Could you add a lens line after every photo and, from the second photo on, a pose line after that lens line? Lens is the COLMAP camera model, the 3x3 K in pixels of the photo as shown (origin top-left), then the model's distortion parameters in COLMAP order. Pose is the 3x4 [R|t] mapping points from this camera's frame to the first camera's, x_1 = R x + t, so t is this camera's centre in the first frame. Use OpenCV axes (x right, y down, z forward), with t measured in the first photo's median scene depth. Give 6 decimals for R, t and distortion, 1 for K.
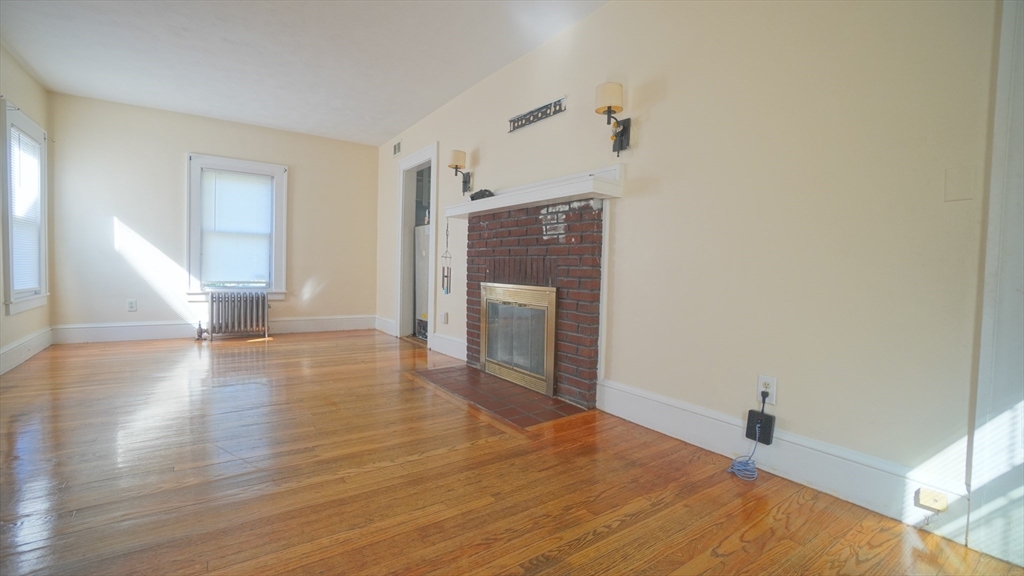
lens RADIAL K [[454.7, 0, 501.6], [0, 454.7, 283.0], [0, 0, 1]] dist [-0.019589, 0.000336]
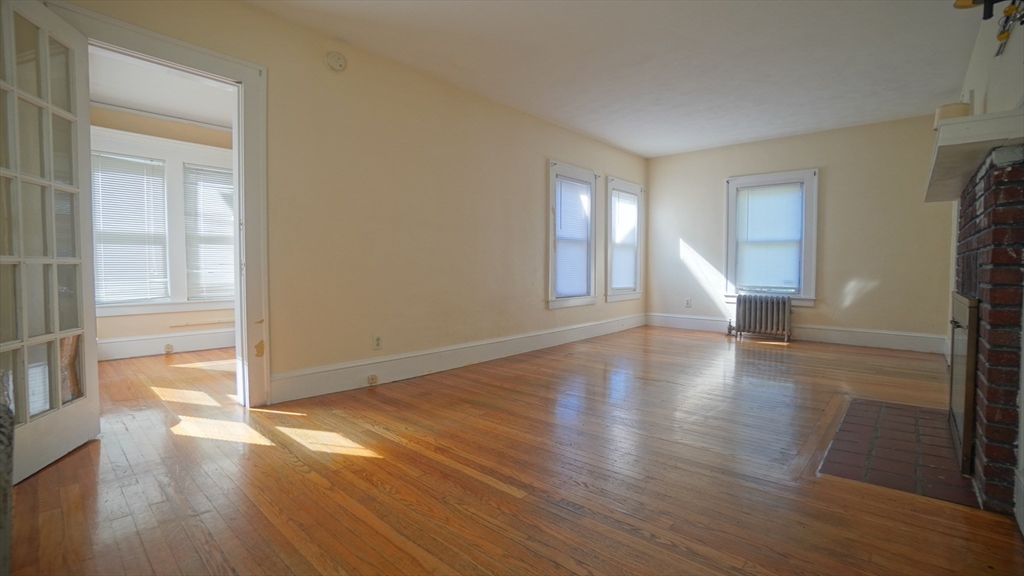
lens RADIAL K [[454.7, 0, 501.6], [0, 454.7, 283.0], [0, 0, 1]] dist [-0.019589, 0.000336]
pose [[0.235768, 0.012061, -0.971735, 0.328030], [-0.029899, 0.999540, 0.005152, 0.001600], [0.971349, 0.027839, 0.236020, 0.136057]]
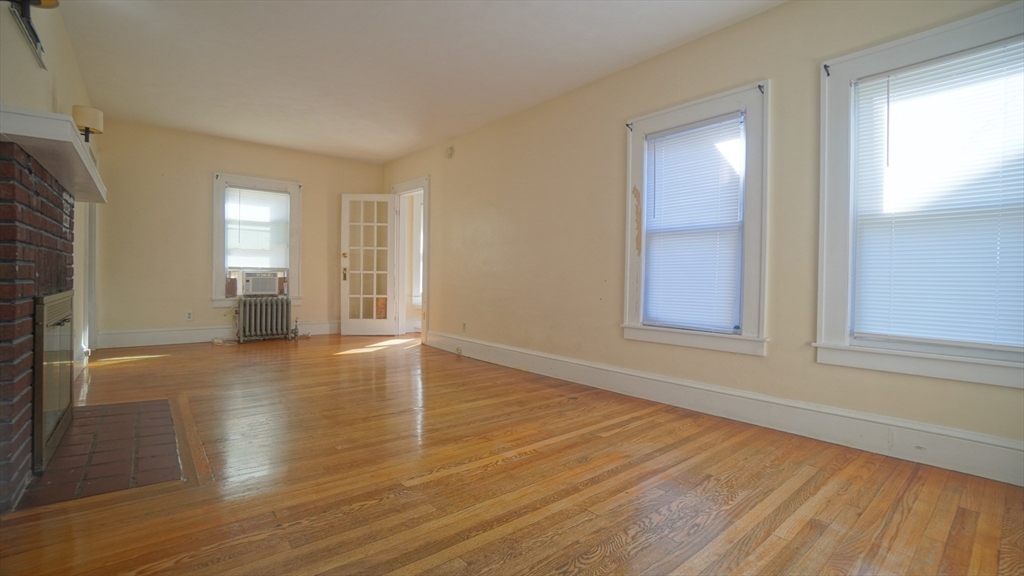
lens RADIAL K [[454.7, 0, 501.6], [0, 454.7, 283.0], [0, 0, 1]] dist [-0.019589, 0.000336]
pose [[-0.994169, -0.031022, -0.103278, -0.365750], [-0.036161, 0.998180, 0.048264, -0.048914], [0.101592, 0.051718, -0.993481, 1.134776]]
